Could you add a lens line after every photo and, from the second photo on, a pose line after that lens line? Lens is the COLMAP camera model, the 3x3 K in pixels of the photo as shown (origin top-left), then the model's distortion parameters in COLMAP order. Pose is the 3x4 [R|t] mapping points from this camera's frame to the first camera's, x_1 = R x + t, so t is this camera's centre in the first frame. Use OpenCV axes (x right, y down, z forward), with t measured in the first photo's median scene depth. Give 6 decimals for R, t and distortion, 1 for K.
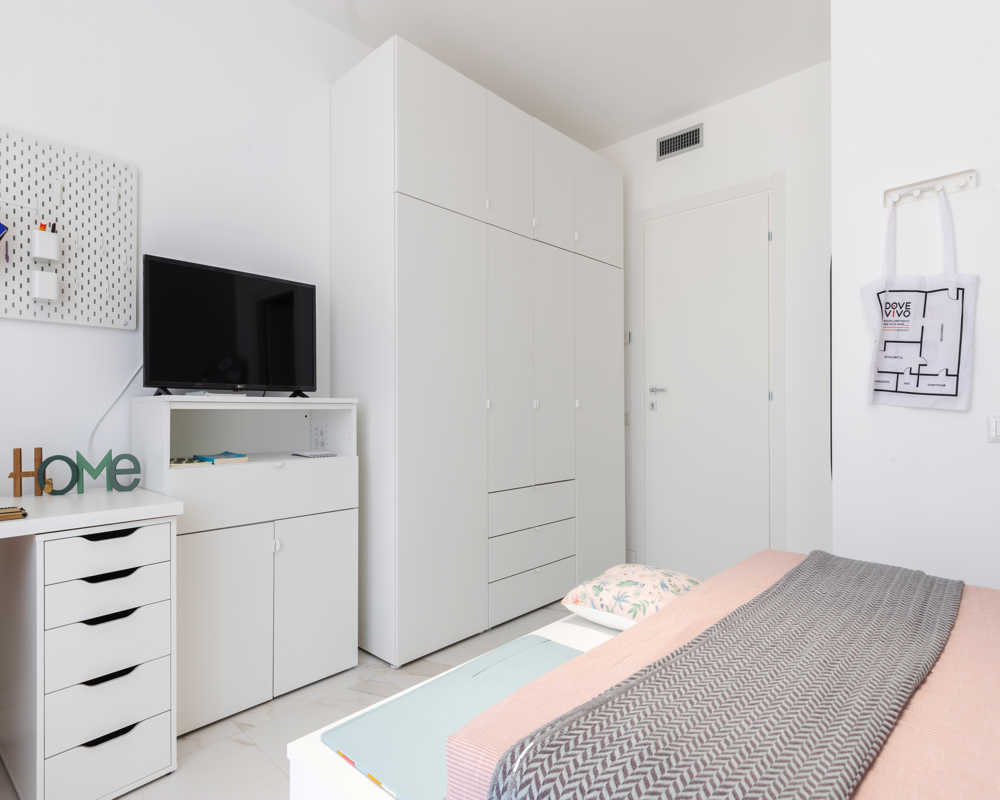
lens RADIAL K [[550.0, 0, 484.7], [0, 550.0, 406.6], [0, 0, 1]] dist [0.002057, 0.002466]
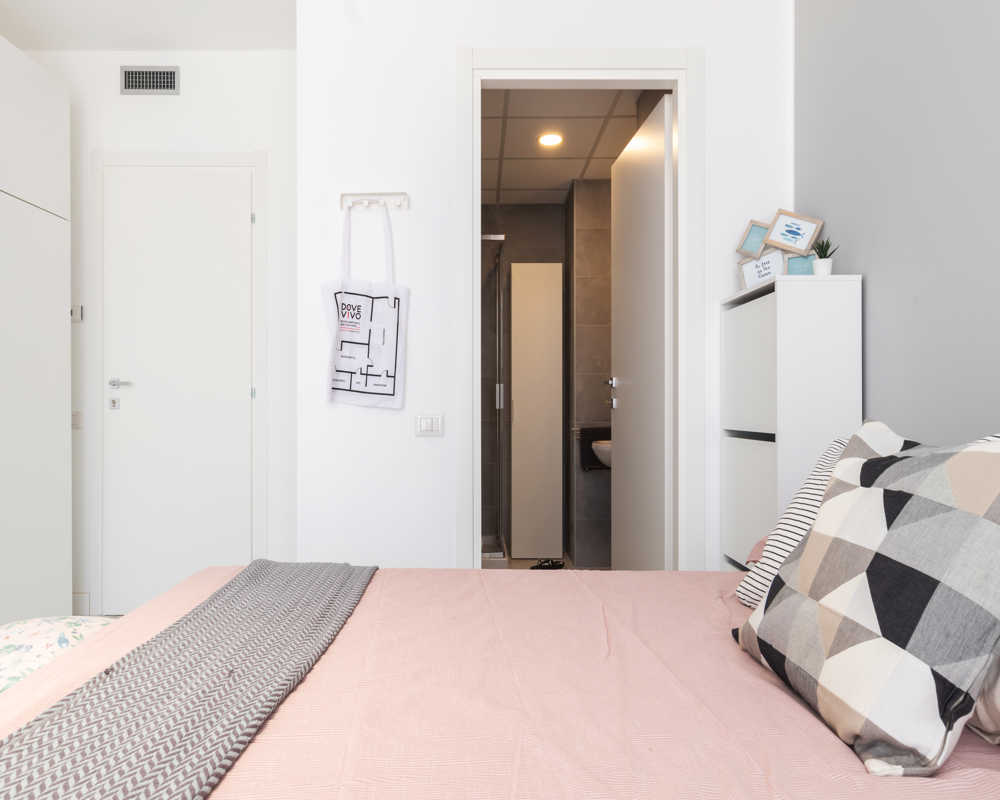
lens RADIAL K [[628.6, 0, 477.4], [0, 628.6, 404.9], [0, 0, 1]] dist [0.006073, 0.001421]
pose [[0.718905, 0.003044, 0.695102, 0.103026], [-0.003204, 0.999994, -0.001066, 0.000181], [-0.695101, -0.001461, 0.718911, -0.015284]]
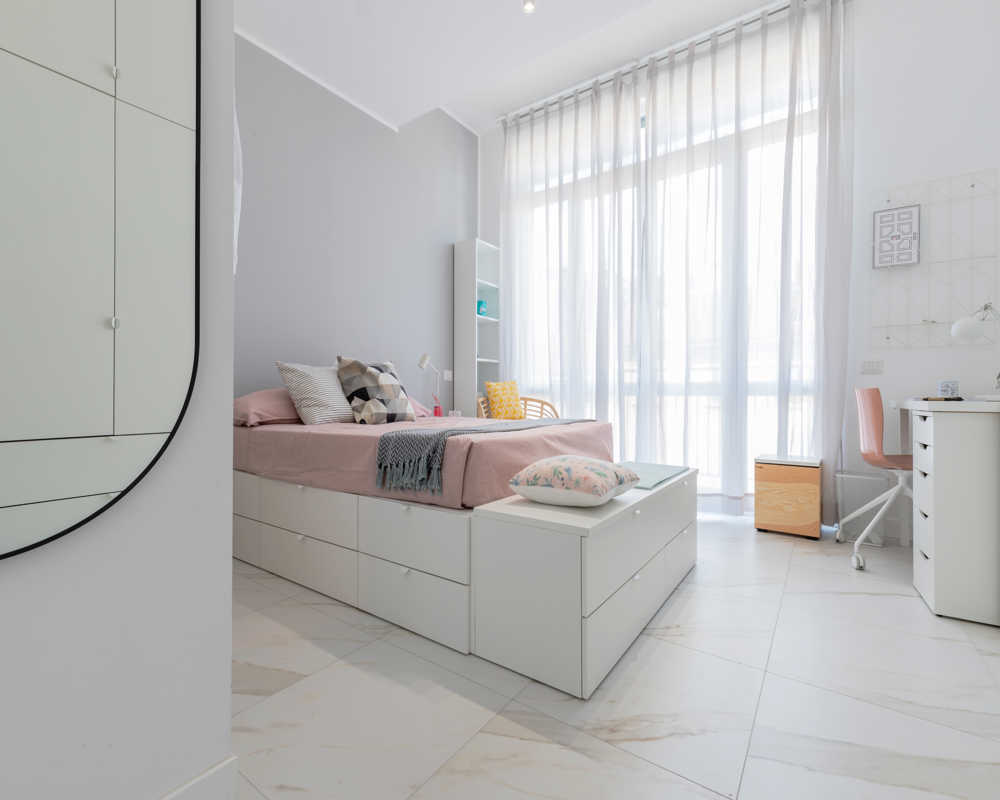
lens RADIAL K [[454.5, 0, 502.9], [0, 454.5, 395.8], [0, 0, 1]] dist [0.007476, -0.000795]
pose [[-0.986499, 0.000484, -0.163768, 0.513014], [0.001284, 0.999988, -0.004776, 0.143930], [0.163764, -0.004922, -0.986487, 1.642125]]
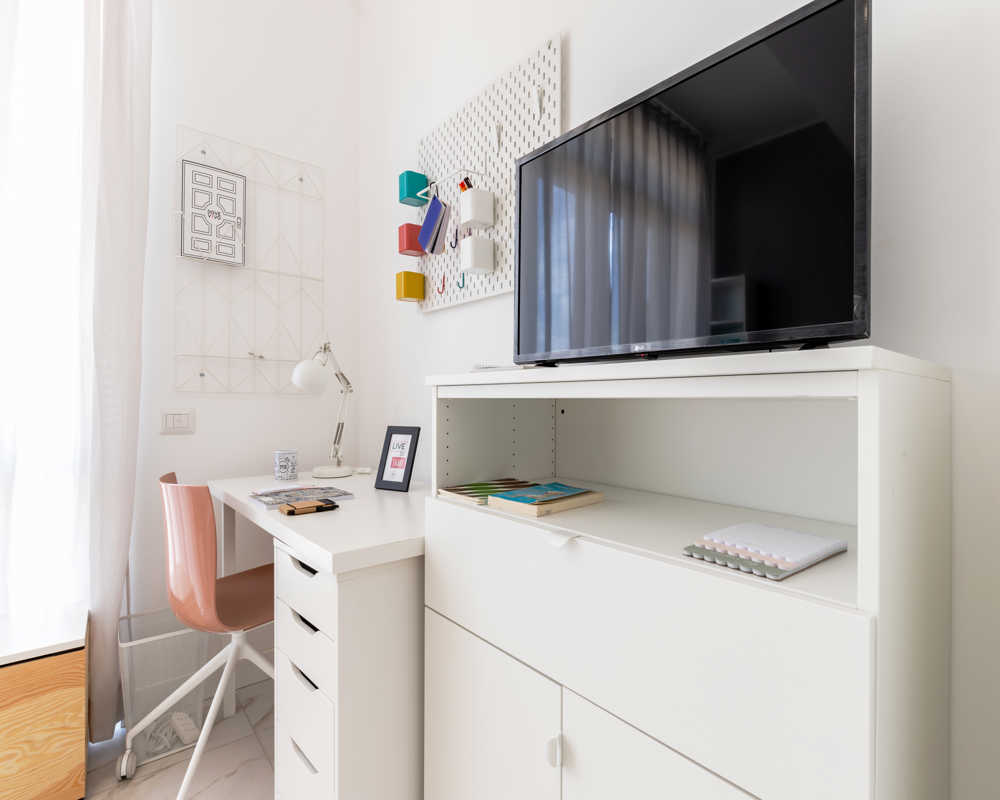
lens RADIAL K [[498.0, 0, 494.3], [0, 498.0, 398.8], [0, 0, 1]] dist [-0.004164, -0.002227]
pose [[-0.111593, -0.001548, -0.993753, -0.033851], [0.004575, 0.999987, -0.002071, 0.006214], [0.993743, -0.004778, -0.111584, 1.083552]]
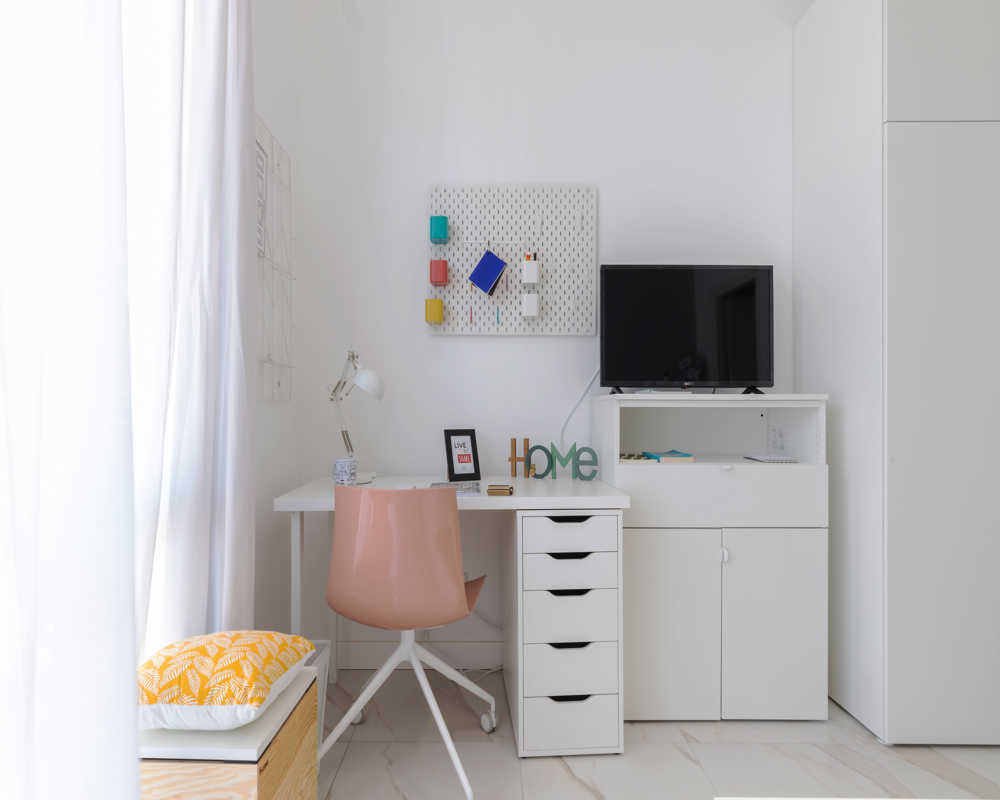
lens RADIAL K [[550.0, 0, 481.5], [0, 550.0, 408.4], [0, 0, 1]] dist [0.002057, 0.002466]
pose [[0.692637, 0.002380, -0.721282, 0.003987], [0.003211, 0.999974, 0.006383, -0.000611], [0.721279, -0.006737, 0.692612, 0.077299]]
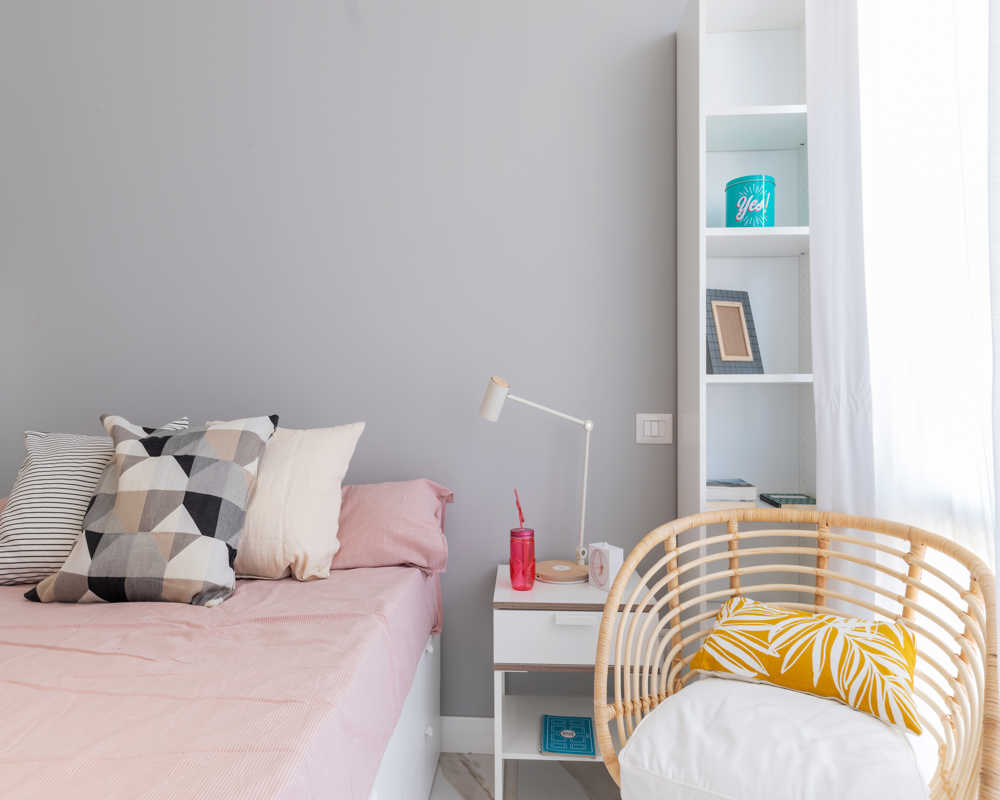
lens RADIAL K [[643.2, 0, 493.9], [0, 643.2, 409.8], [0, 0, 1]] dist [-0.006101, -0.000545]
pose [[-0.663872, -0.003093, 0.747840, -0.195602], [-0.001400, 0.999995, 0.002893, 0.002573], [-0.747845, 0.000874, -0.663873, 0.334432]]
